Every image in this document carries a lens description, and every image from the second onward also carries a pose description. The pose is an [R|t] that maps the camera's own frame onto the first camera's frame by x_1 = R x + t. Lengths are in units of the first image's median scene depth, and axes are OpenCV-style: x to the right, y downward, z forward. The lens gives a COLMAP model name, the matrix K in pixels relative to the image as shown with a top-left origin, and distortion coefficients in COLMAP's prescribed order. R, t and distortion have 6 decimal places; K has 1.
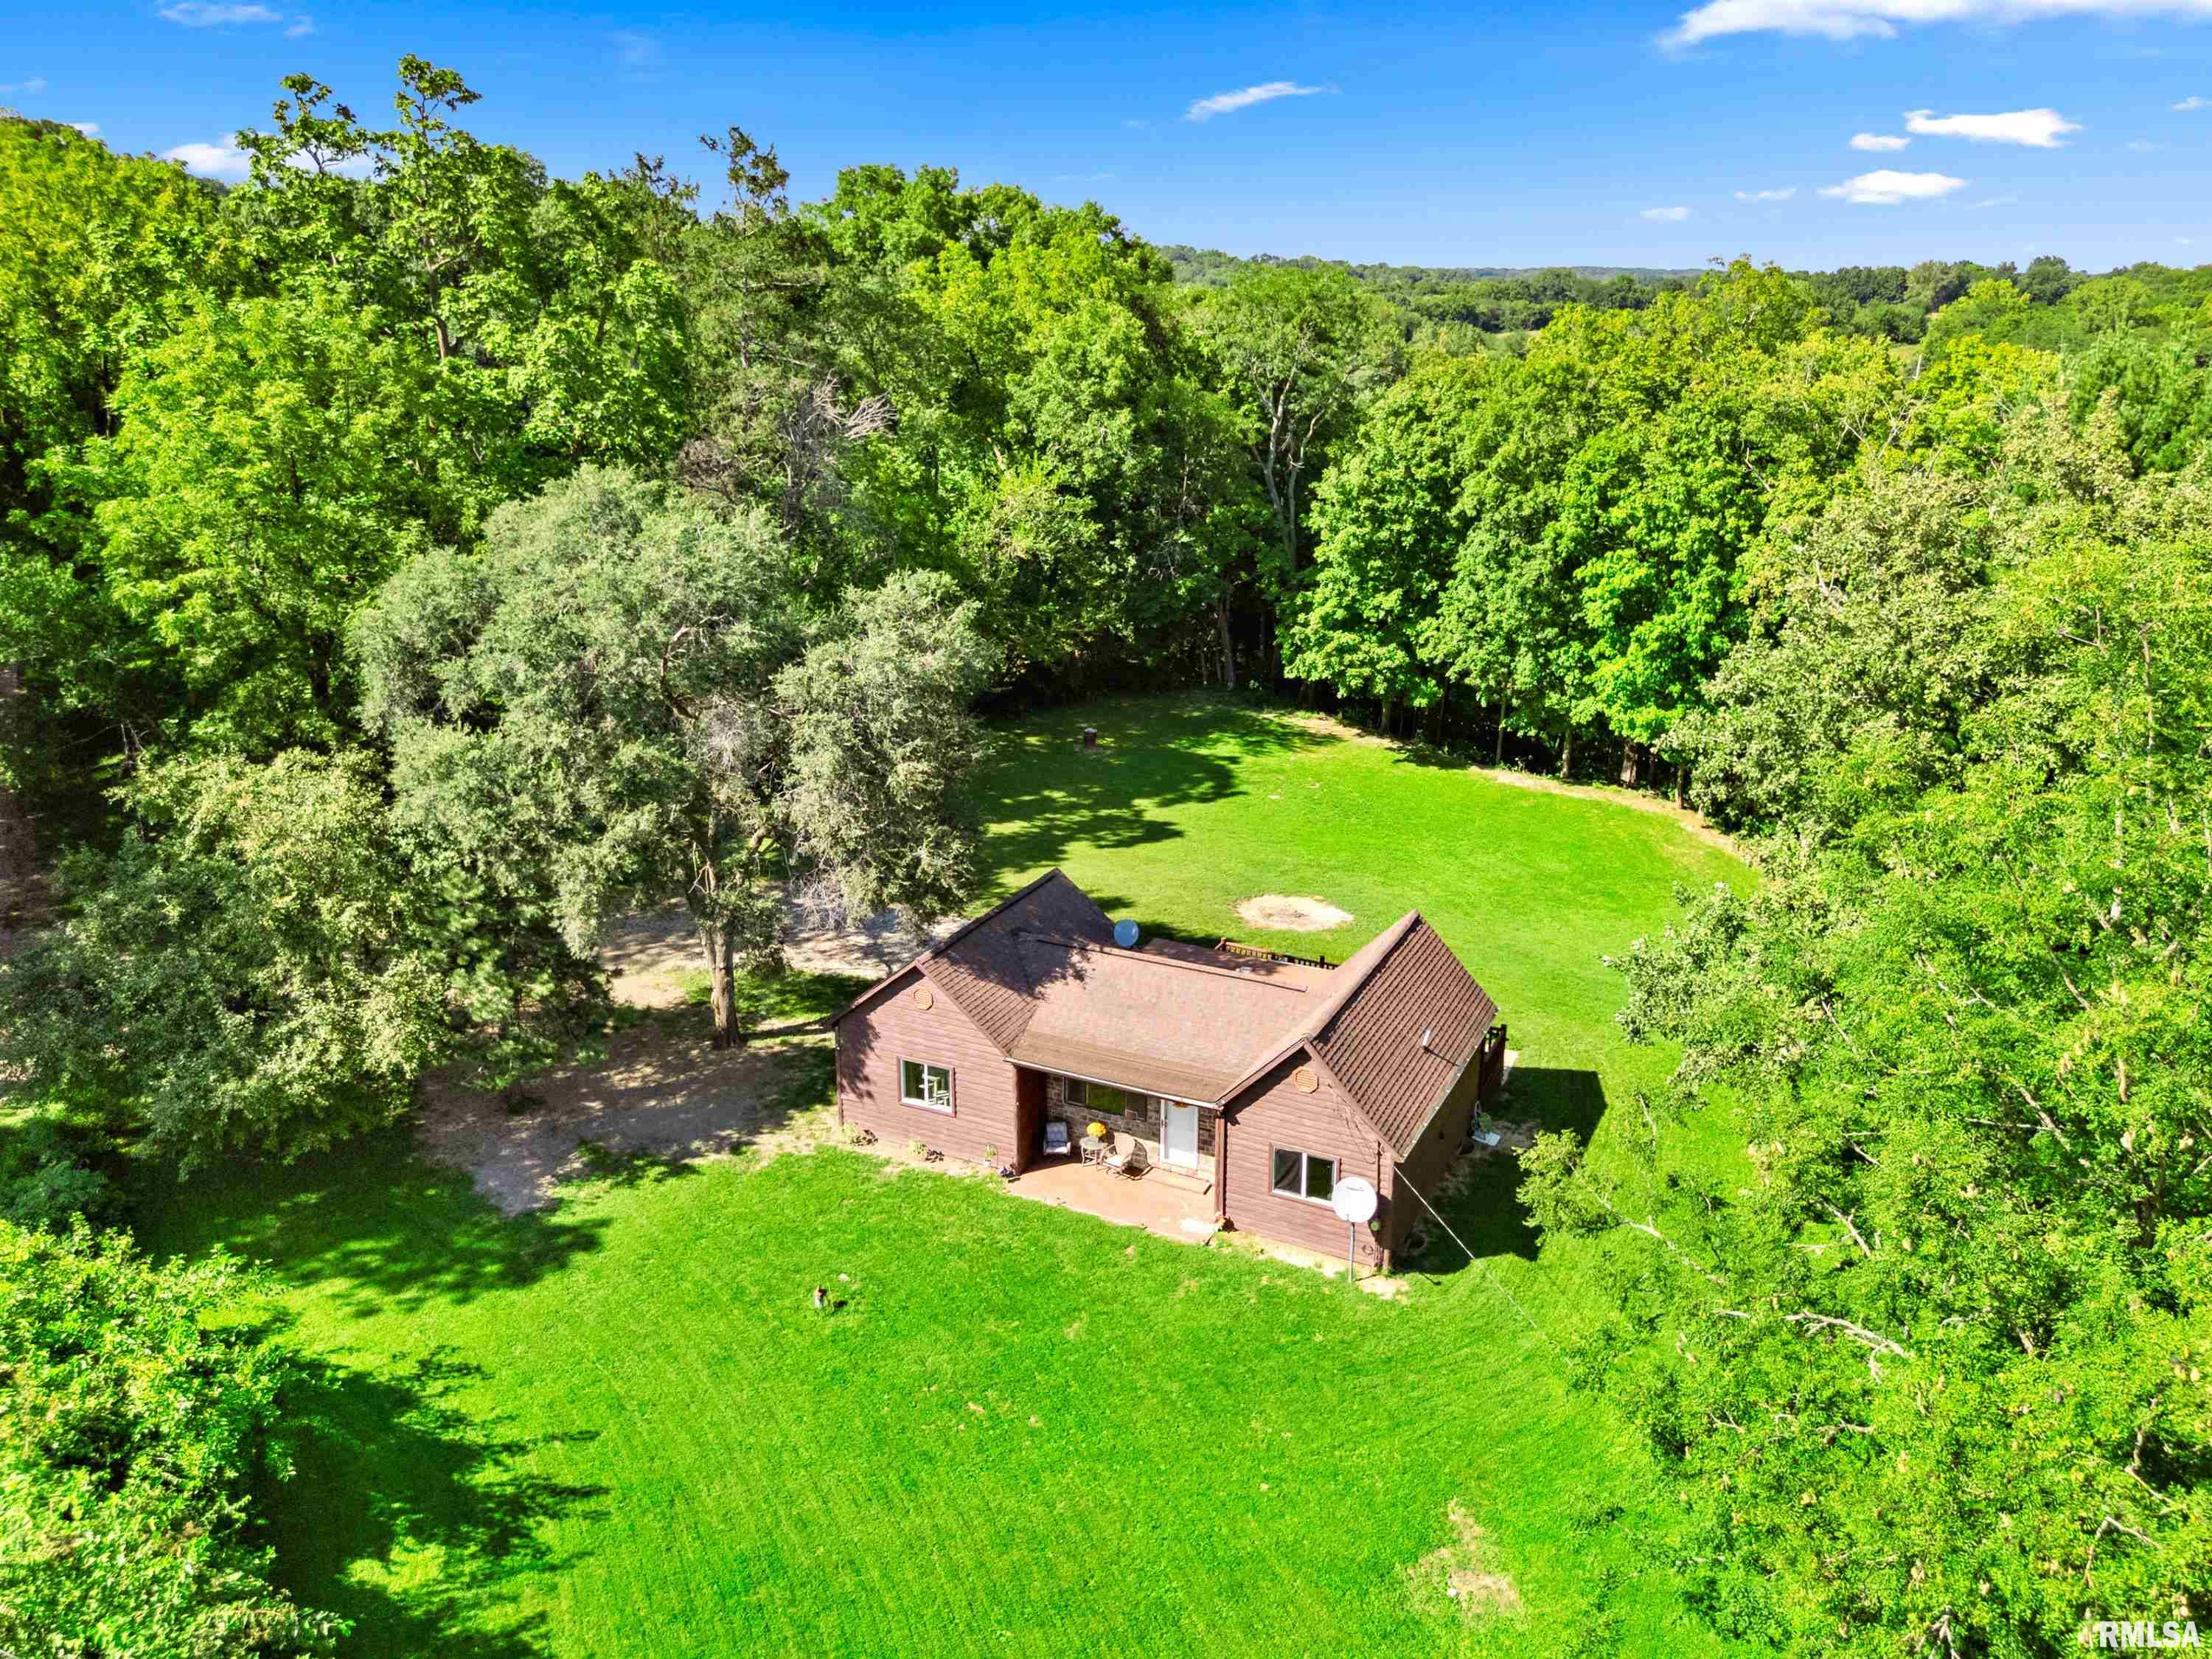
lens RADIAL K [[1602.3, 0, 1096.4], [0, 1602.3, 815.9], [0, 0, 1]] dist [0.061714, -0.001229]
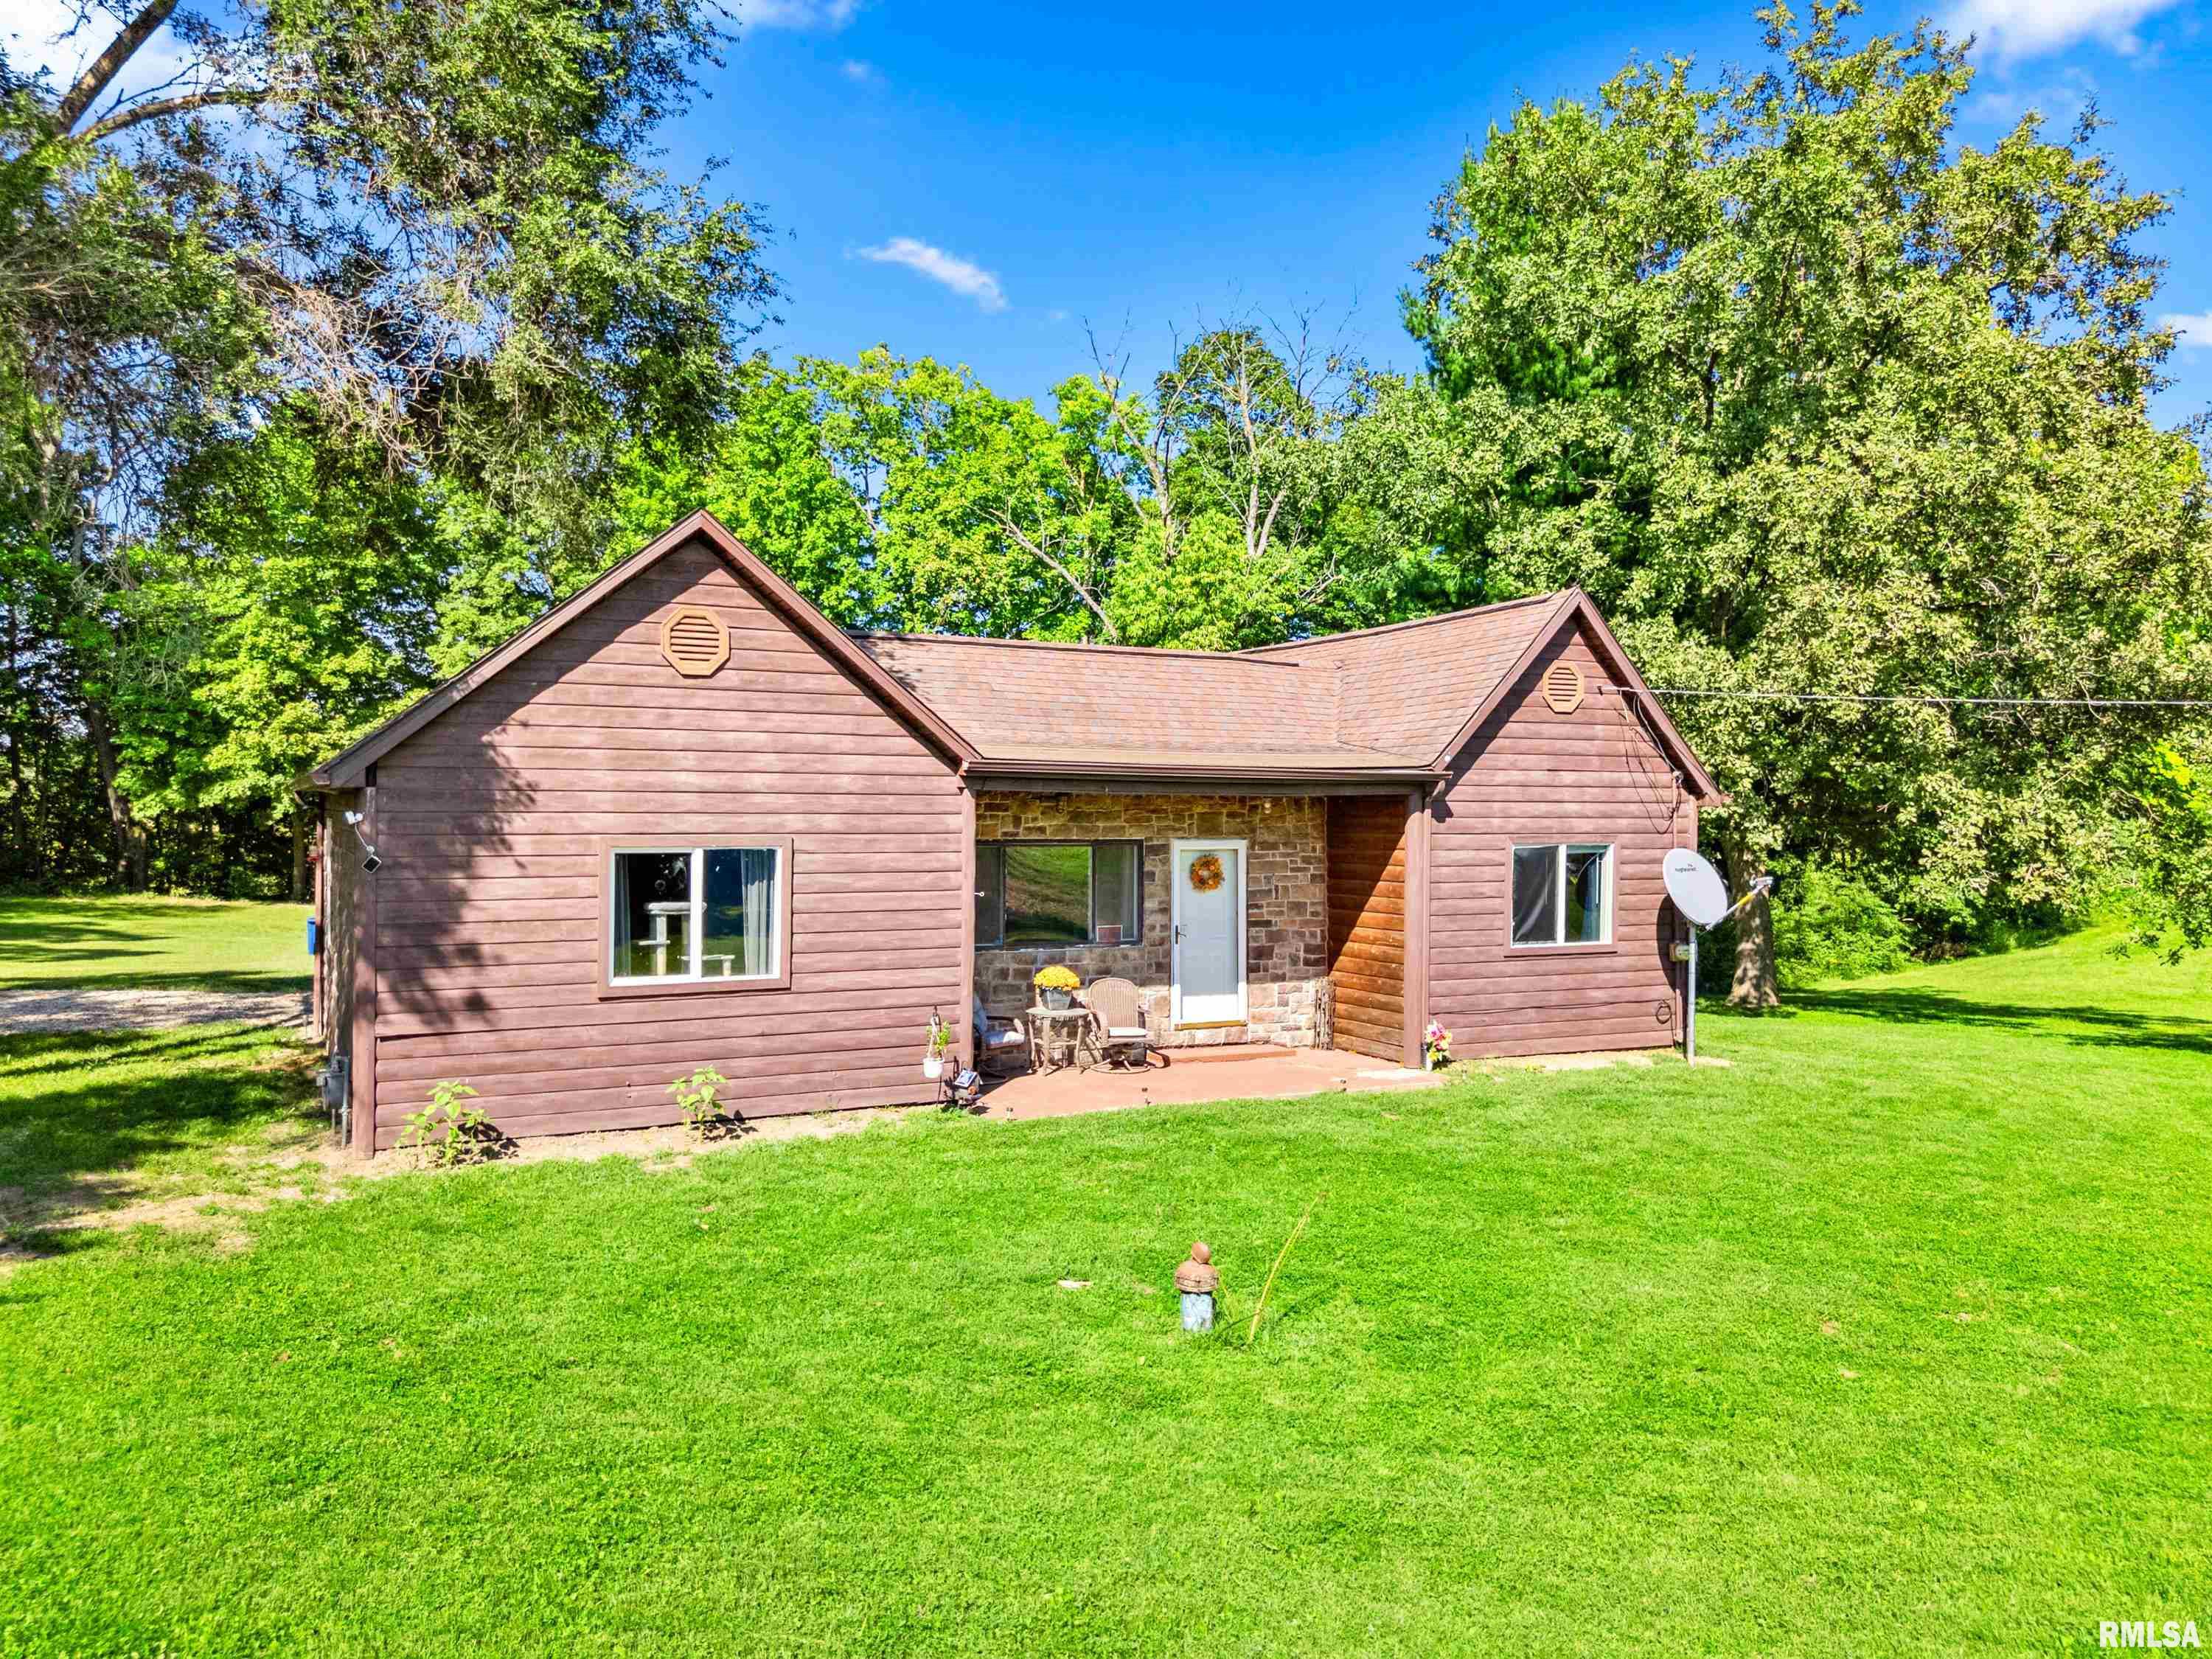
lens RADIAL K [[1602.3, 0, 1096.4], [0, 1602.3, 815.9], [0, 0, 1]] dist [0.061714, -0.001229]
pose [[0.604121, -0.006448, 0.796867, -0.327164], [0.236081, 0.956527, -0.171237, 0.224784], [-0.761120, 0.291573, 0.579380, 0.719484]]
